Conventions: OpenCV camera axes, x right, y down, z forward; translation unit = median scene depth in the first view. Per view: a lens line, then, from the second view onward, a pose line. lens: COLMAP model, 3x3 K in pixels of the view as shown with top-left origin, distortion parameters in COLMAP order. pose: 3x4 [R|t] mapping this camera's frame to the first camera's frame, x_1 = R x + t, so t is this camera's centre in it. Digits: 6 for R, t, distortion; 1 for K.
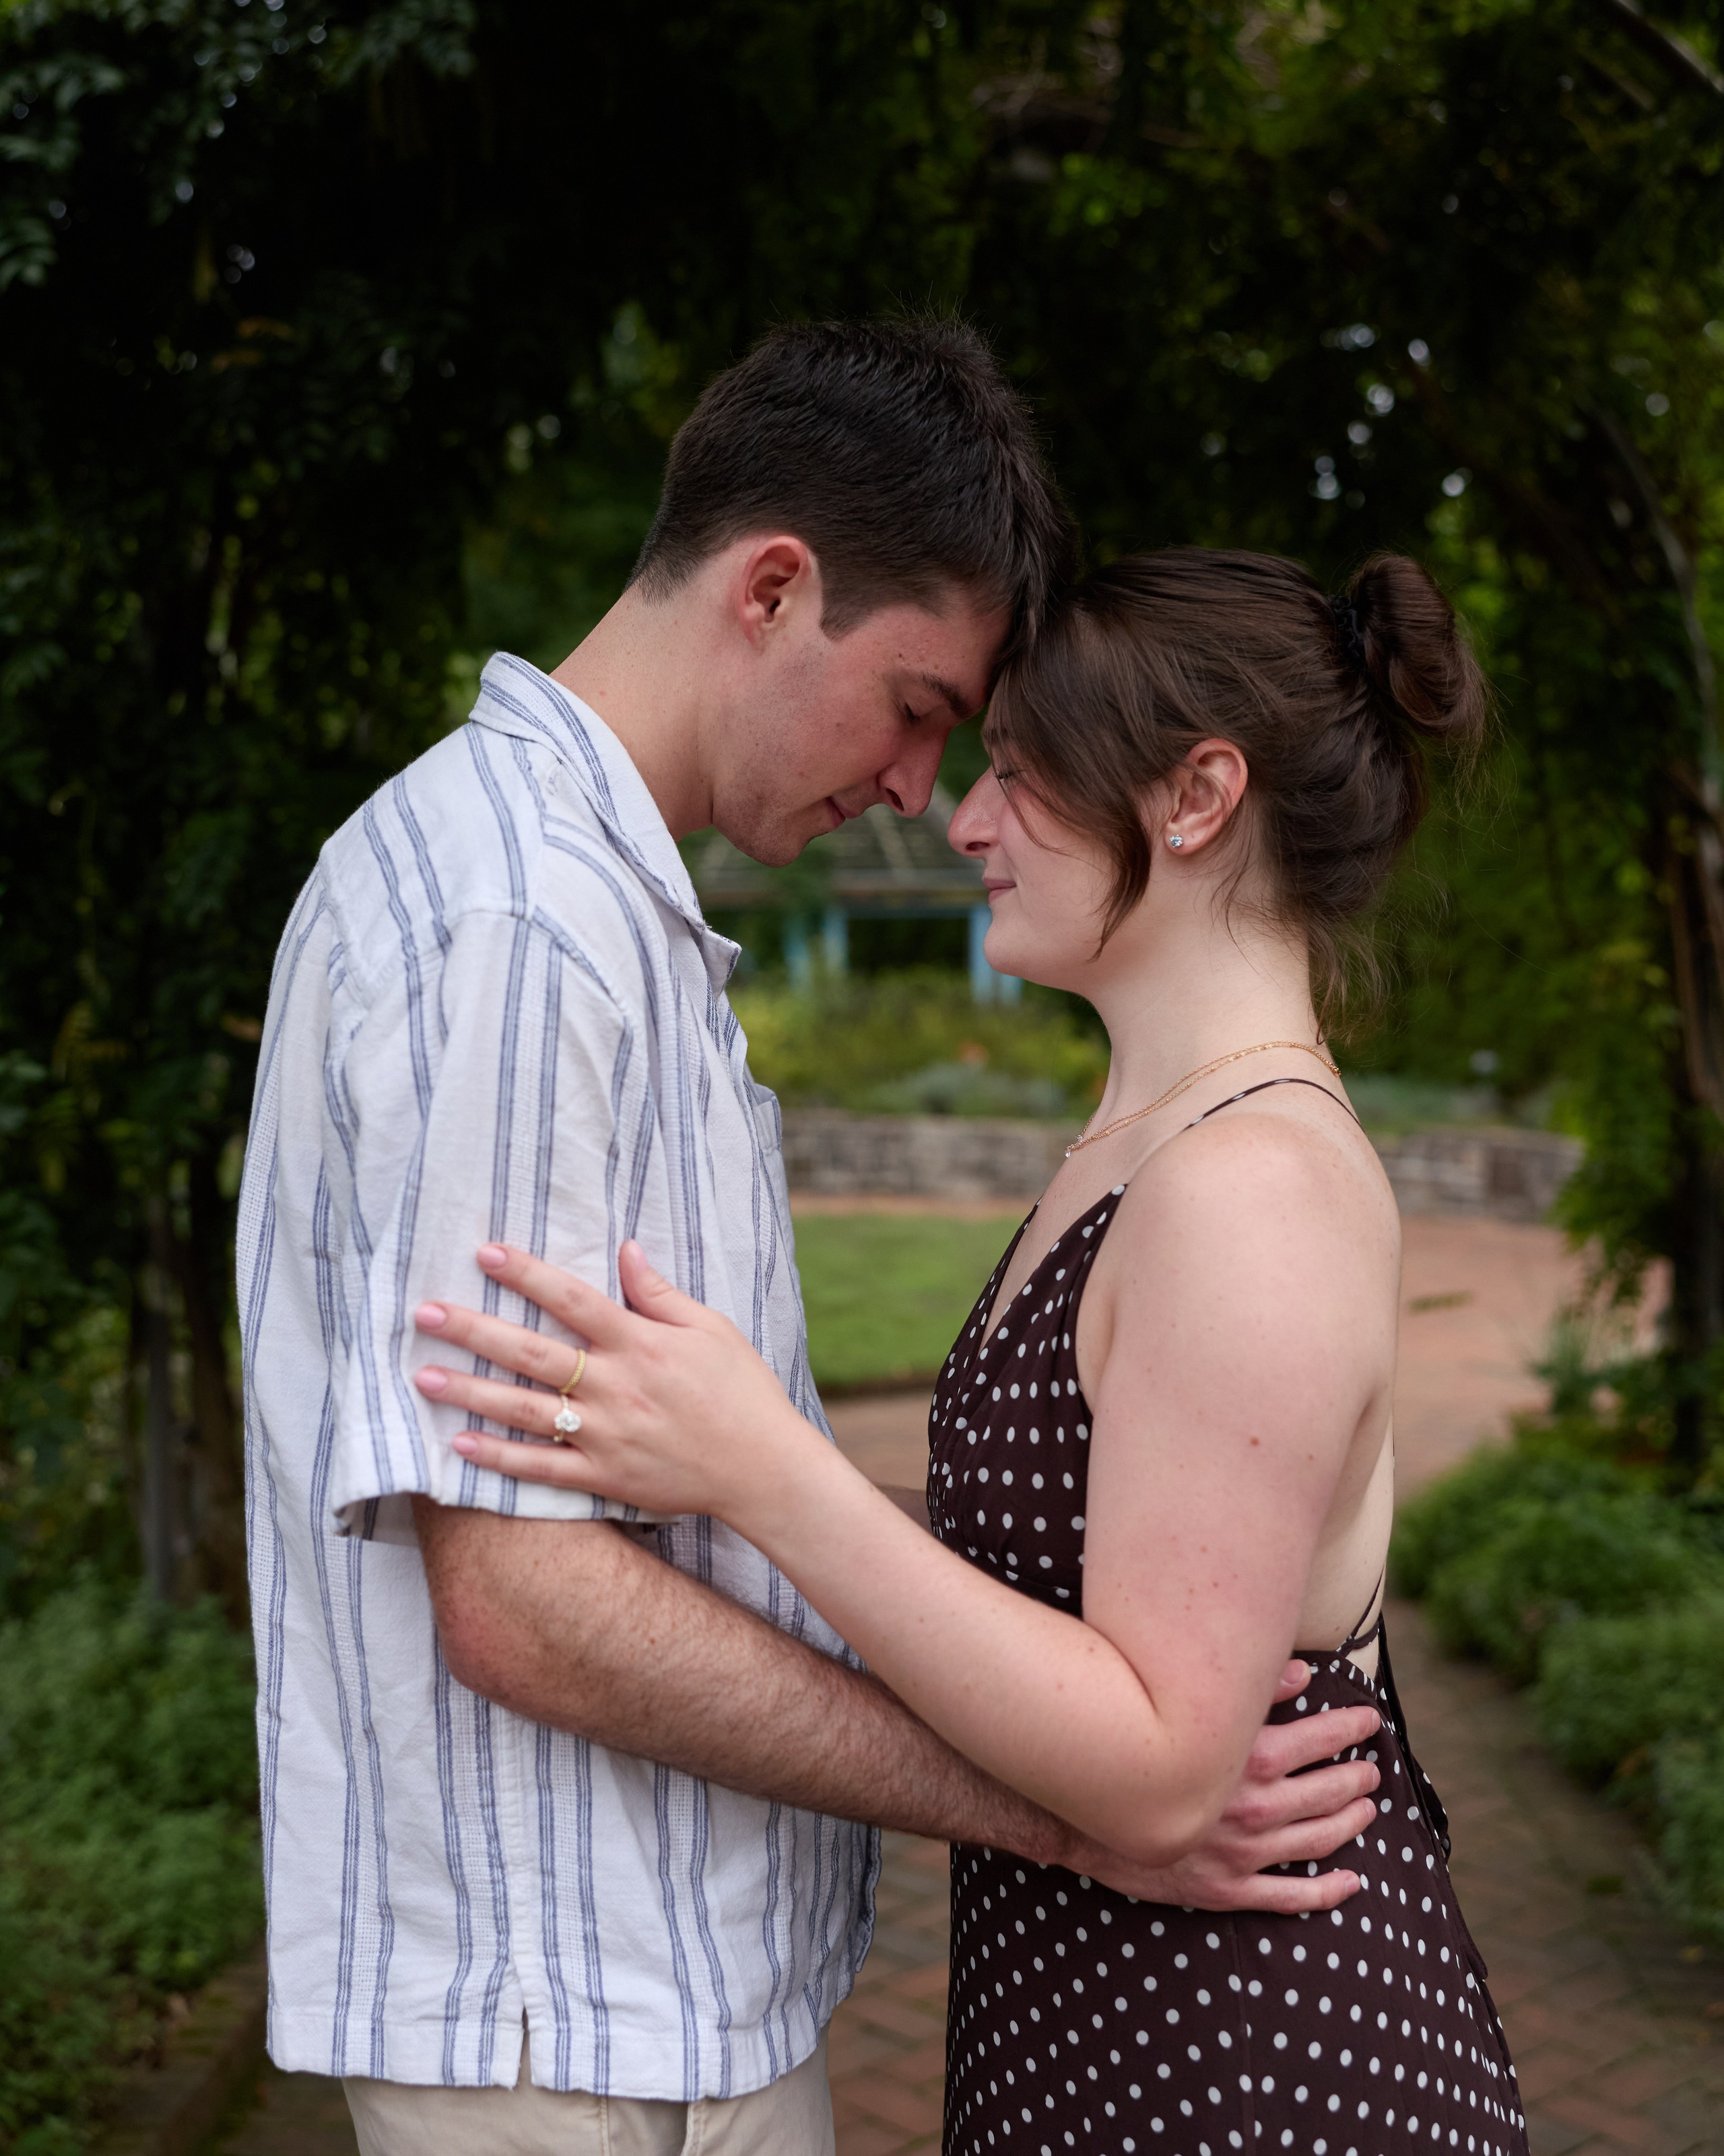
lens RADIAL K [[2719.0, 0, 858.3], [0, 2719.0, 910.4], [0, 0, 1]] dist [0.003319, -0.004804]
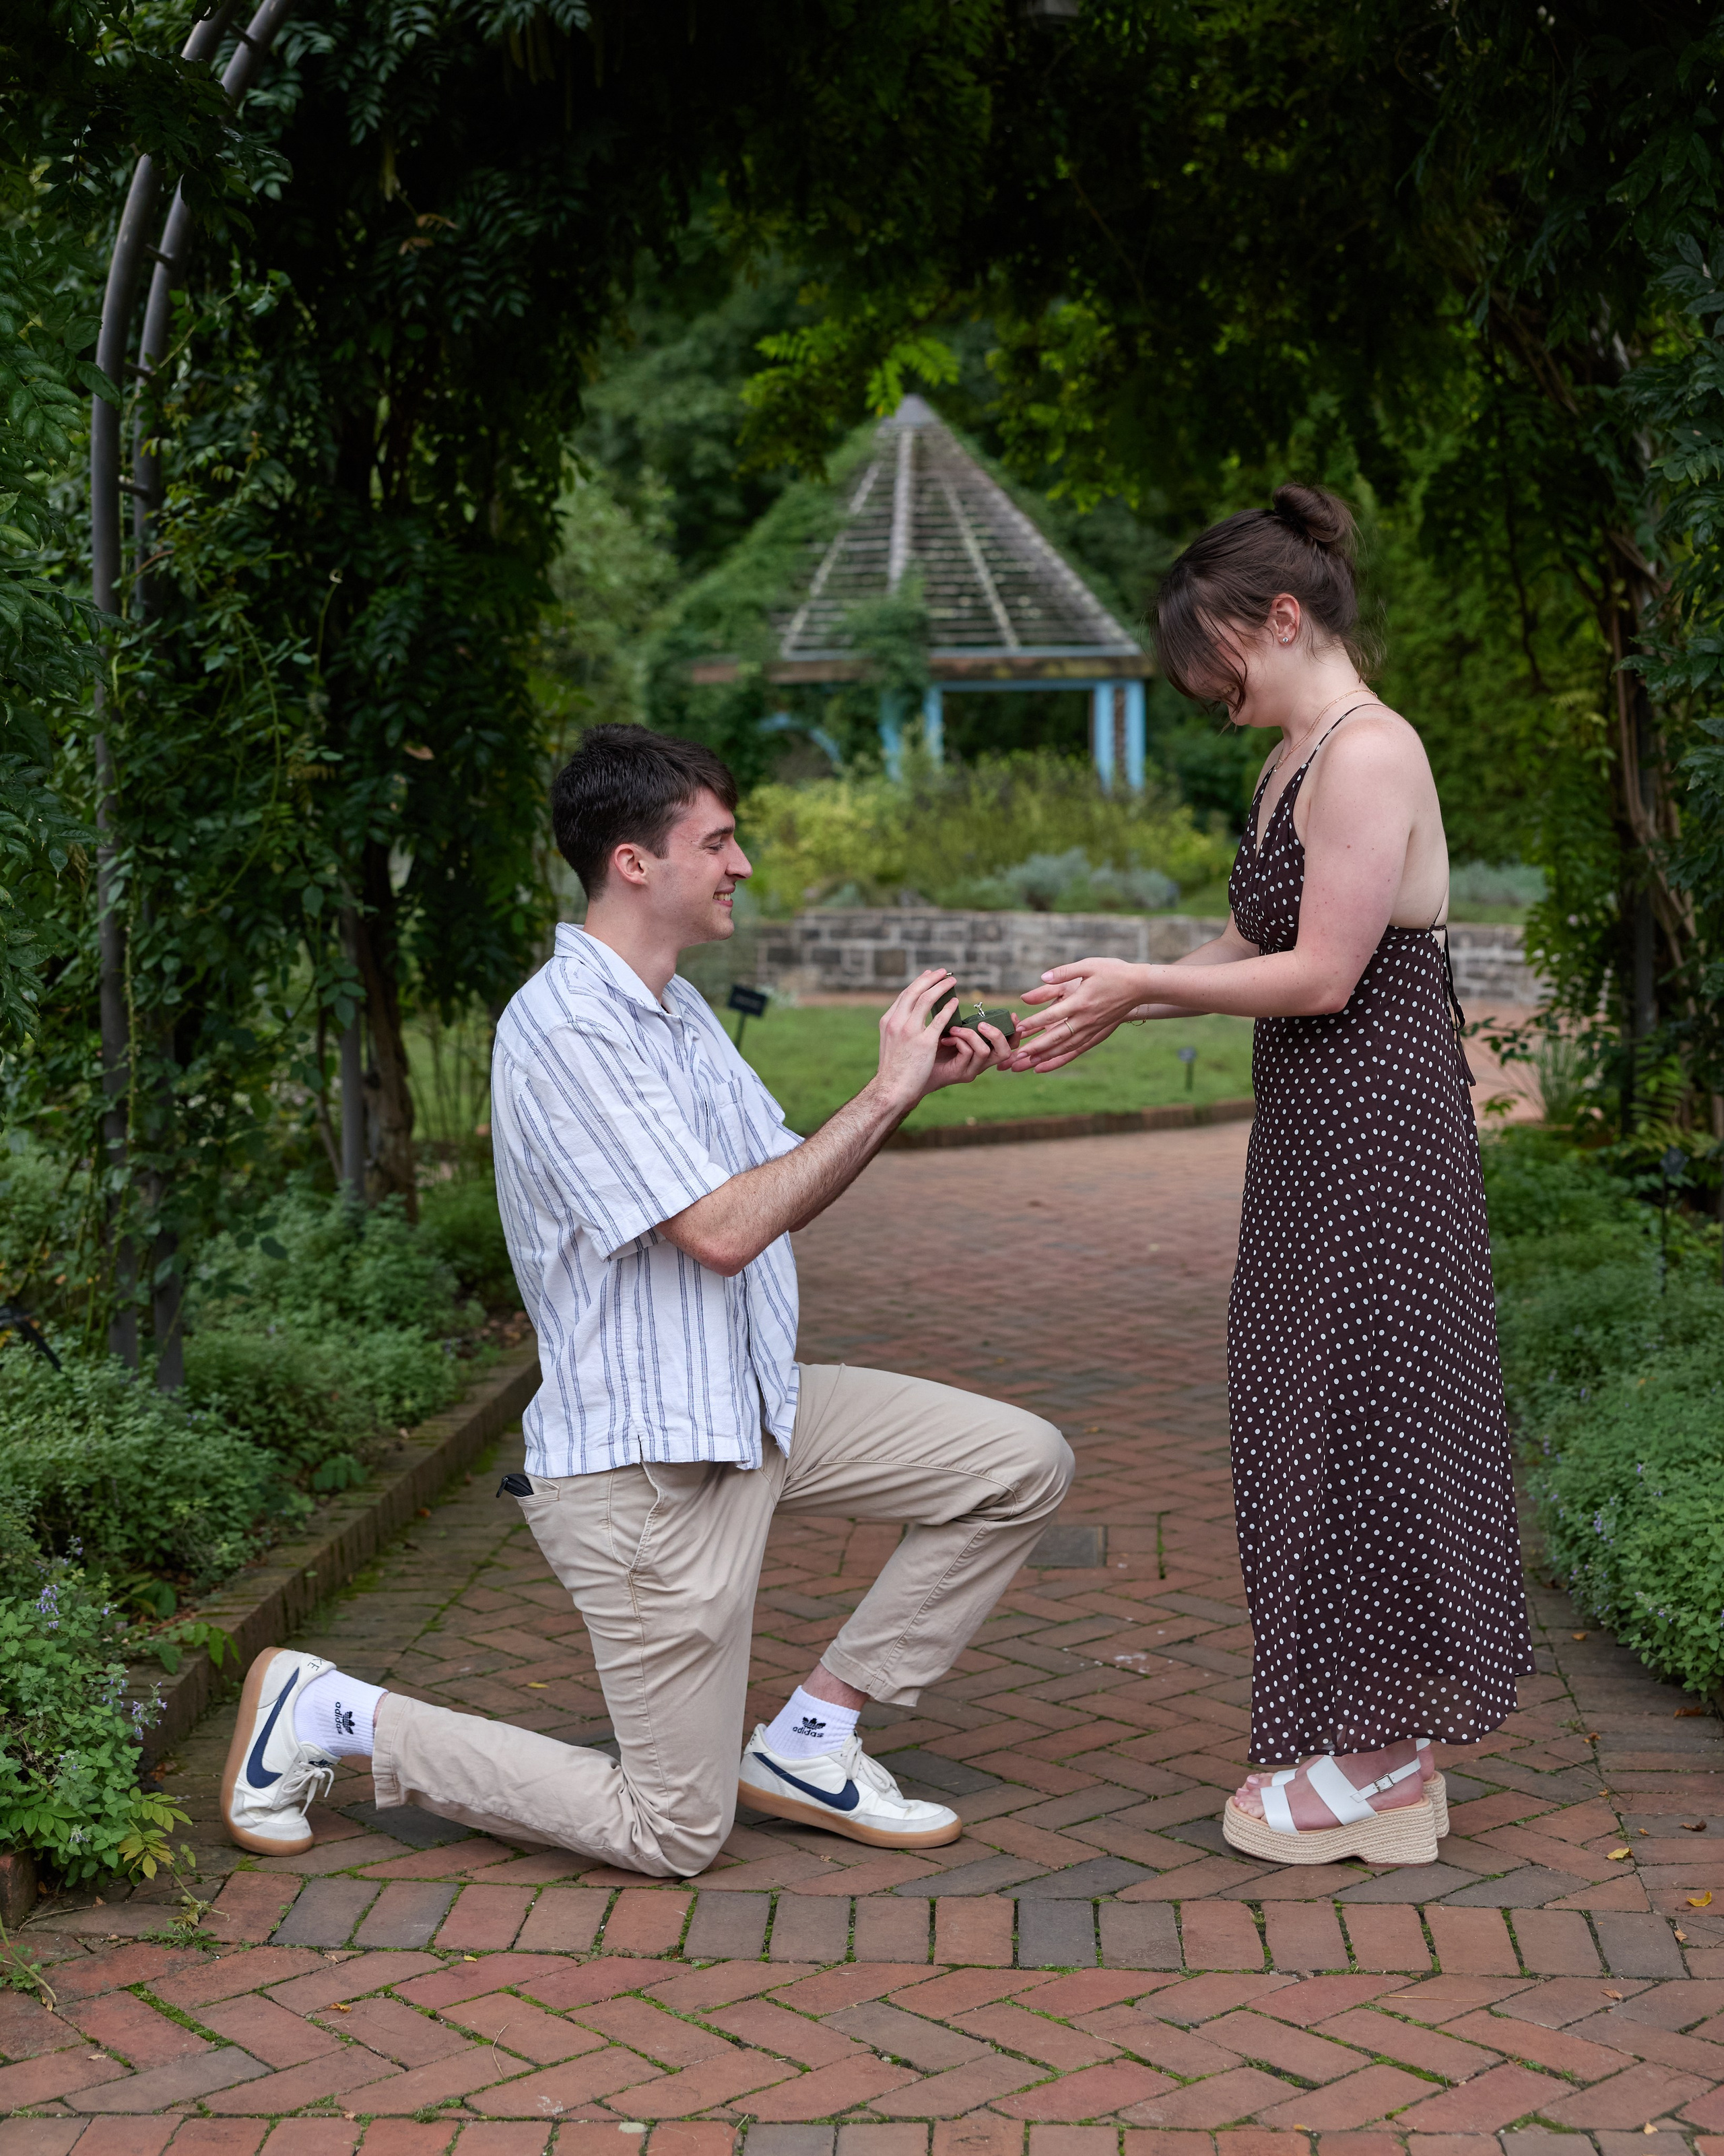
lens RADIAL K [[3381.1, 0, 858.7], [0, 3381.1, 960.1], [0, 0, 1]] dist [0.004225, -0.047765]
pose [[0.999353, -0.002247, -0.035897, 0.044828], [0.005033, 0.996963, 0.077710, 0.017906], [0.035614, -0.077840, 0.996330, -0.636932]]
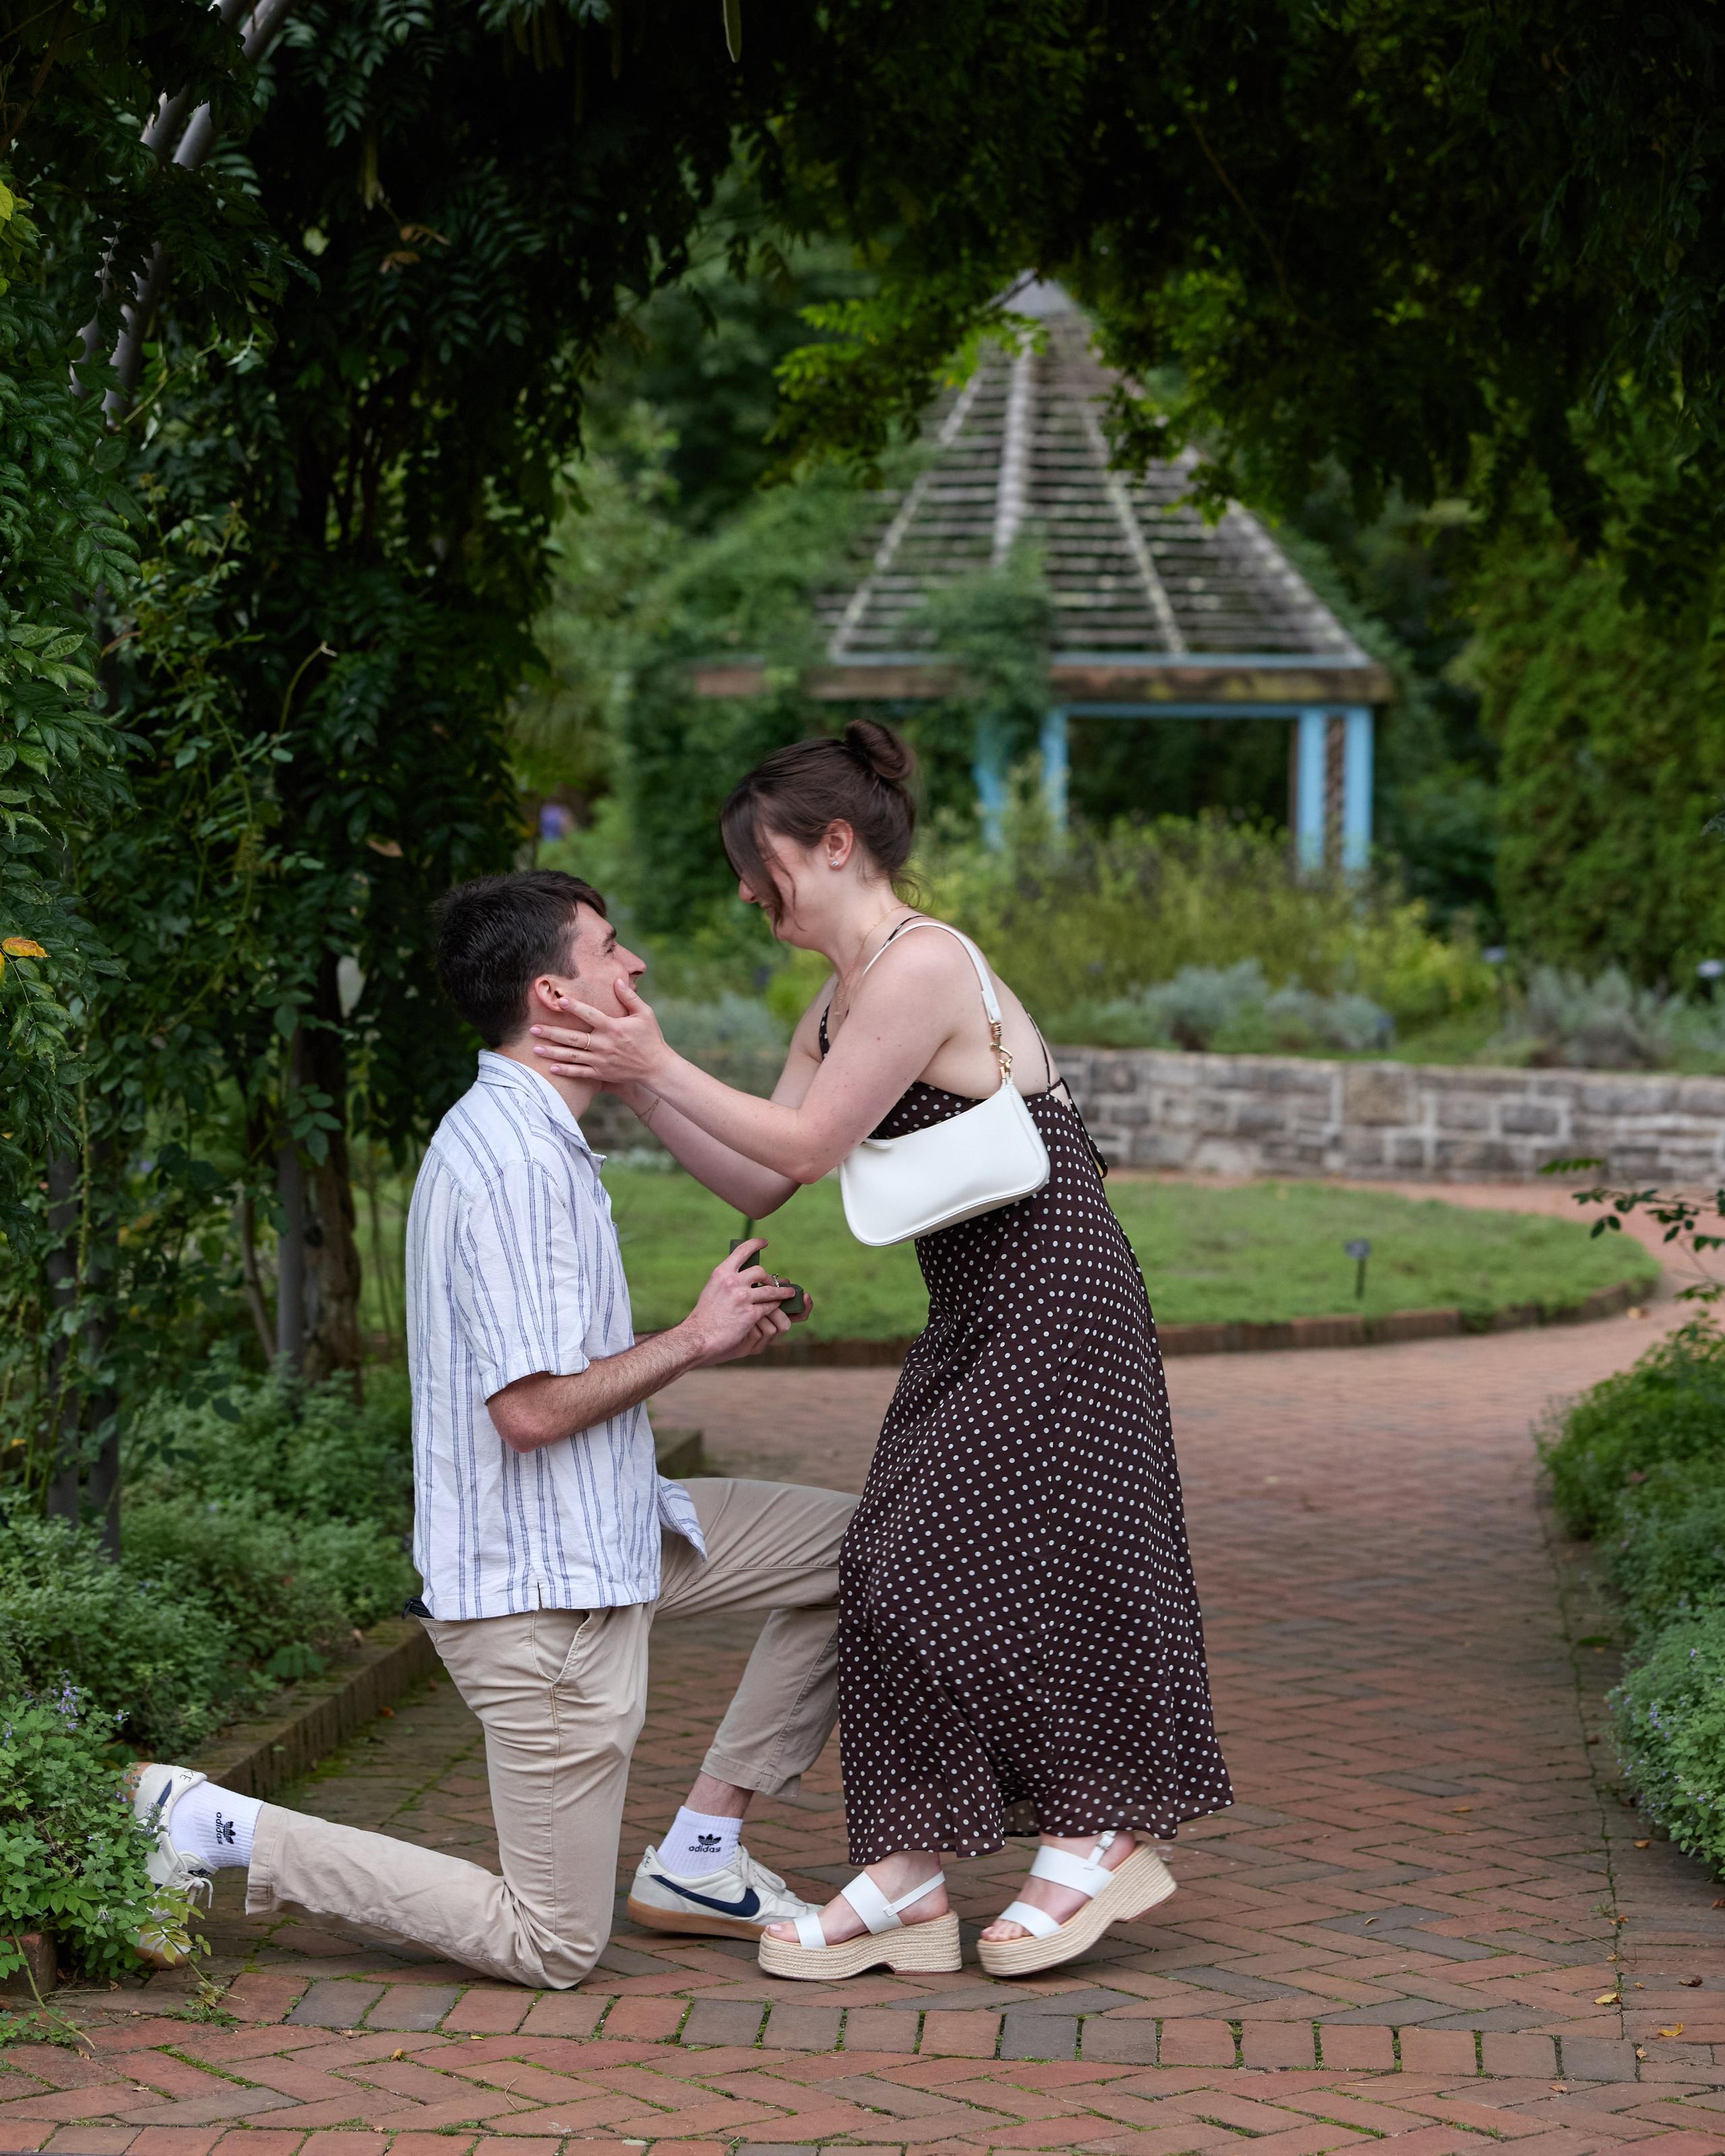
lens RADIAL K [[5473.1, 0, 866.1], [0, 5473.1, 1154.8], [0, 0, 1]] dist [-0.010075, -0.015062]
pose [[0.998478, 0.021025, -0.050983, 0.089430], [-0.016693, 0.996329, 0.083961, -0.023213], [0.052561, -0.082983, 0.995164, -1.255190]]
